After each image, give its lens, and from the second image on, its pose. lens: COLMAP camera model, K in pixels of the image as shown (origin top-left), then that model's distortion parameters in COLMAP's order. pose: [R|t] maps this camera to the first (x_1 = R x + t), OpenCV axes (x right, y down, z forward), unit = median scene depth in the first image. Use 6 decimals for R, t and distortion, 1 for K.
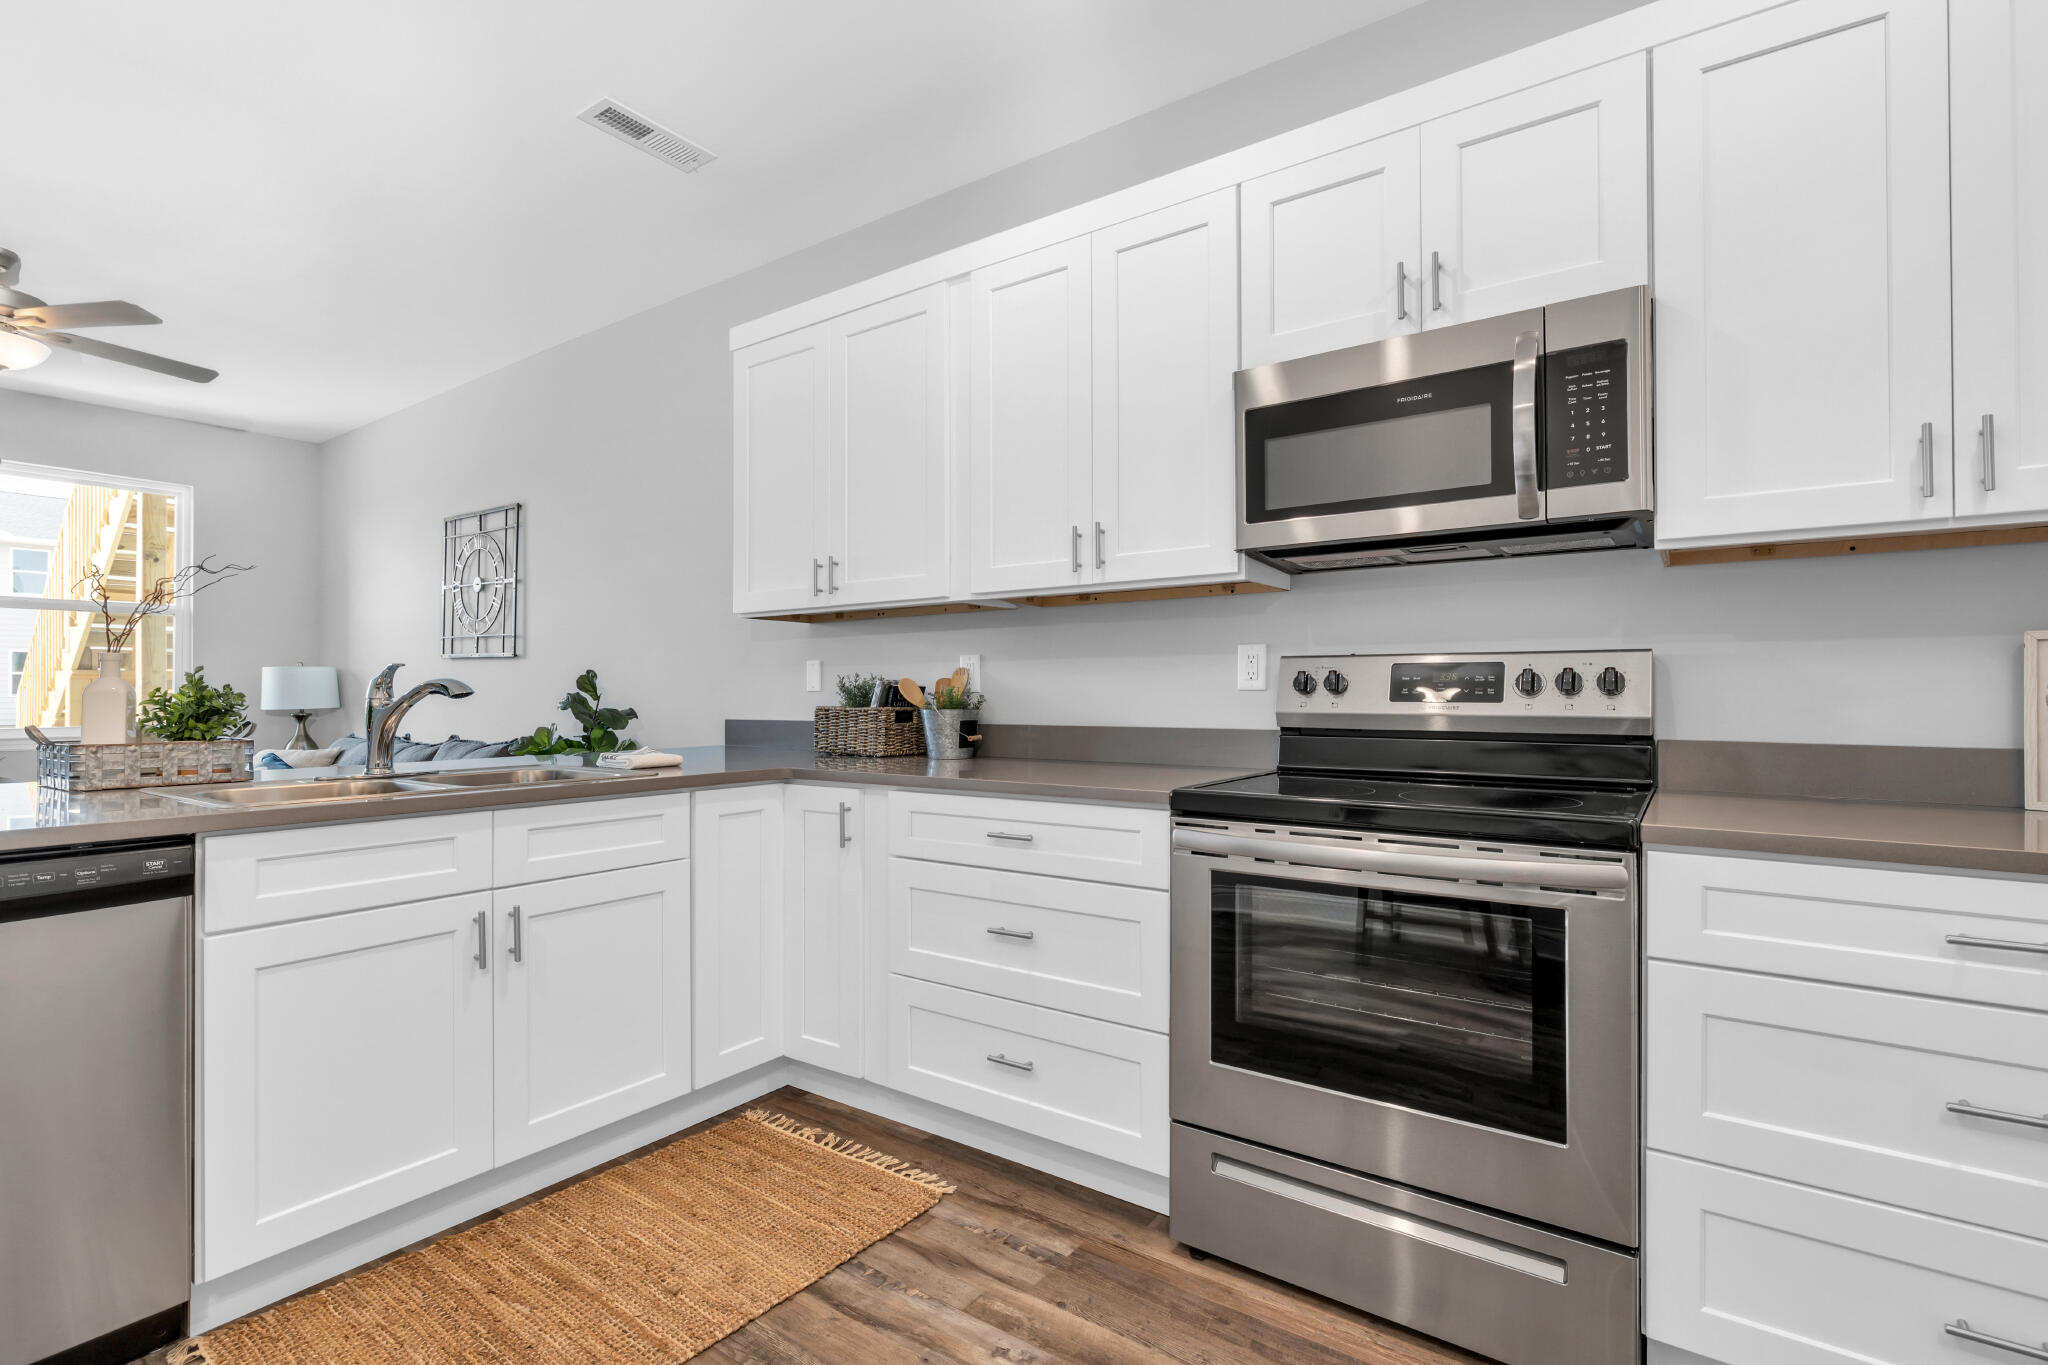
lens RADIAL K [[915.4, 0, 1077.5], [0, 915.4, 682.5], [0, 0, 1]] dist [-0.005128, -0.000052]
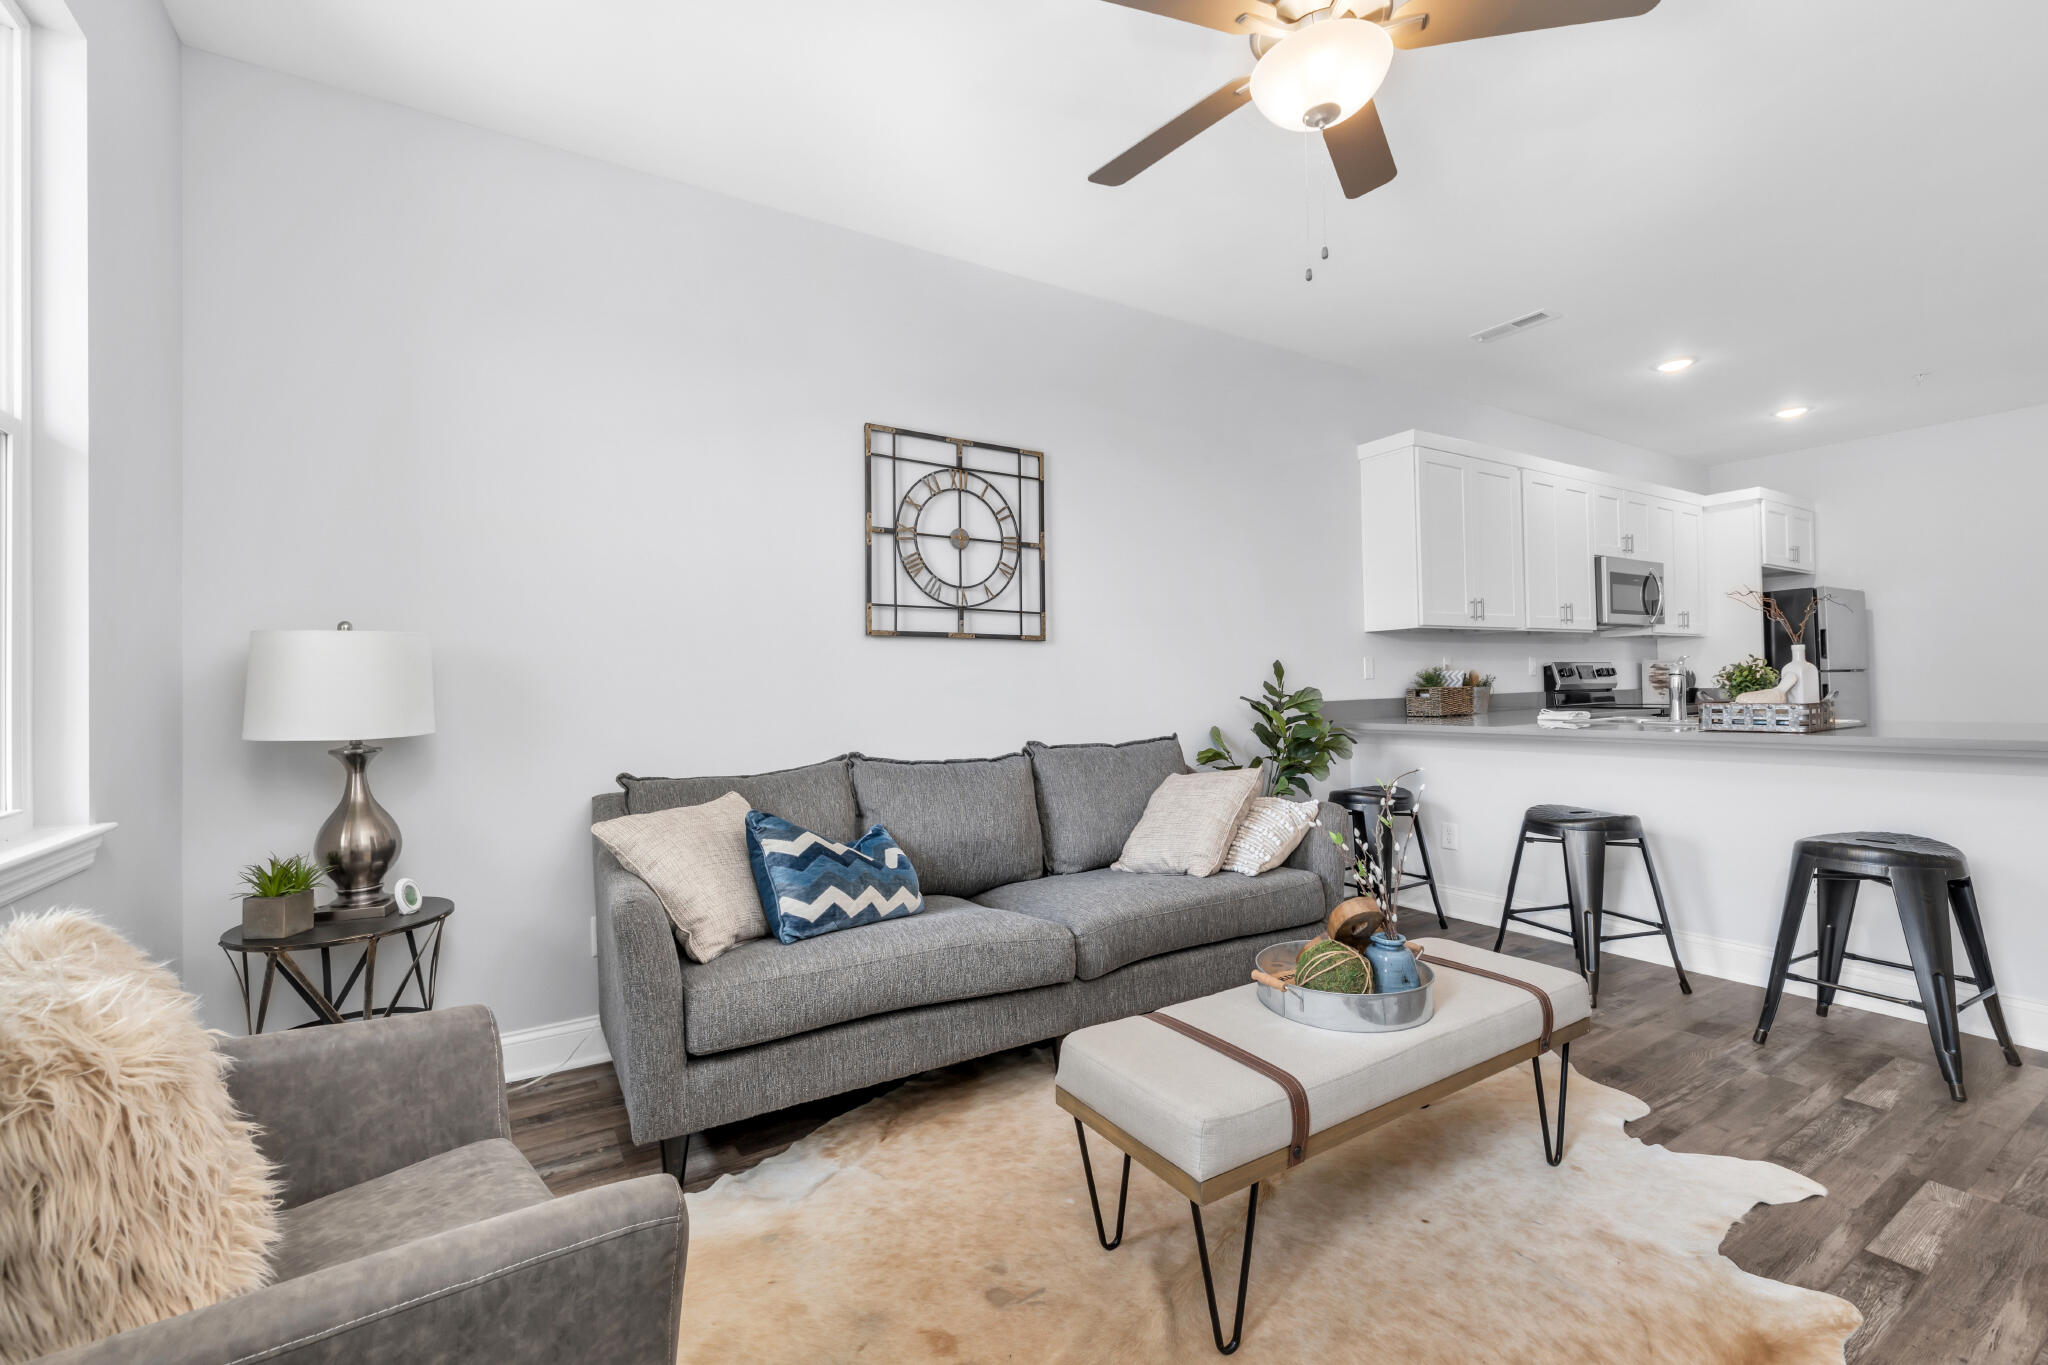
lens RADIAL K [[844.2, 0, 962.4], [0, 844.2, 678.8], [0, 0, 1]] dist [-0.002846, -0.000280]
pose [[0.445103, -0.000899, 0.895479, -3.667244], [0.006582, 0.999976, -0.002268, 0.019714], [-0.895455, 0.006904, 0.445098, 2.033155]]
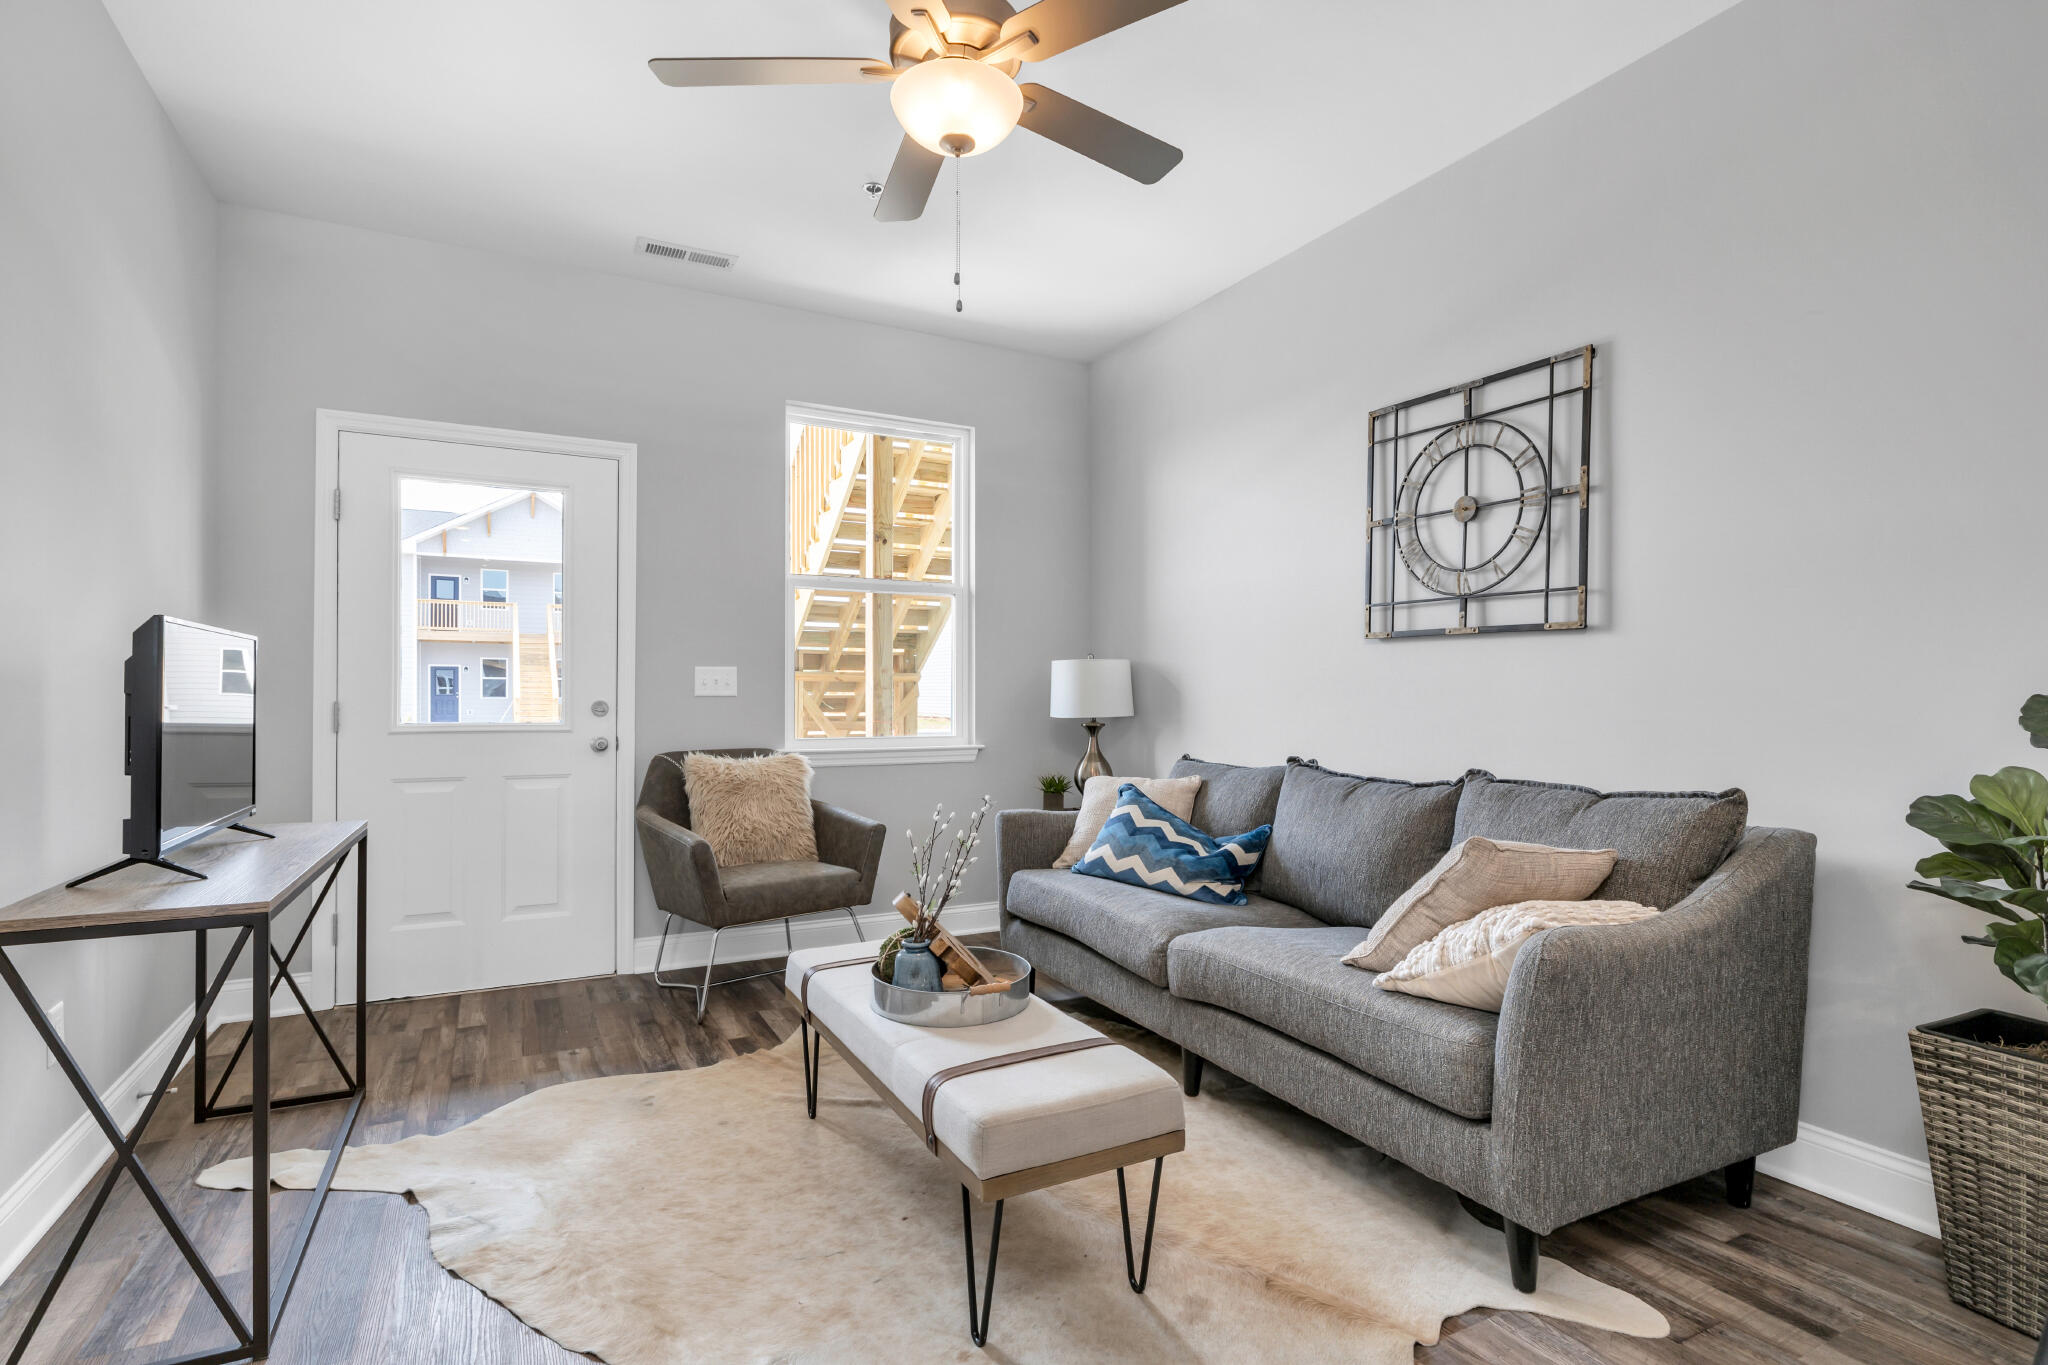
lens RADIAL K [[887.7, 0, 1027.3], [0, 887.7, 691.0], [0, 0, 1]] dist [-0.001666, -0.000049]
pose [[0.904531, 0.000643, -0.426408, -1.961348], [0.000404, 0.999997, 0.002365, 0.019974], [0.426409, -0.002312, 0.904528, 1.091384]]
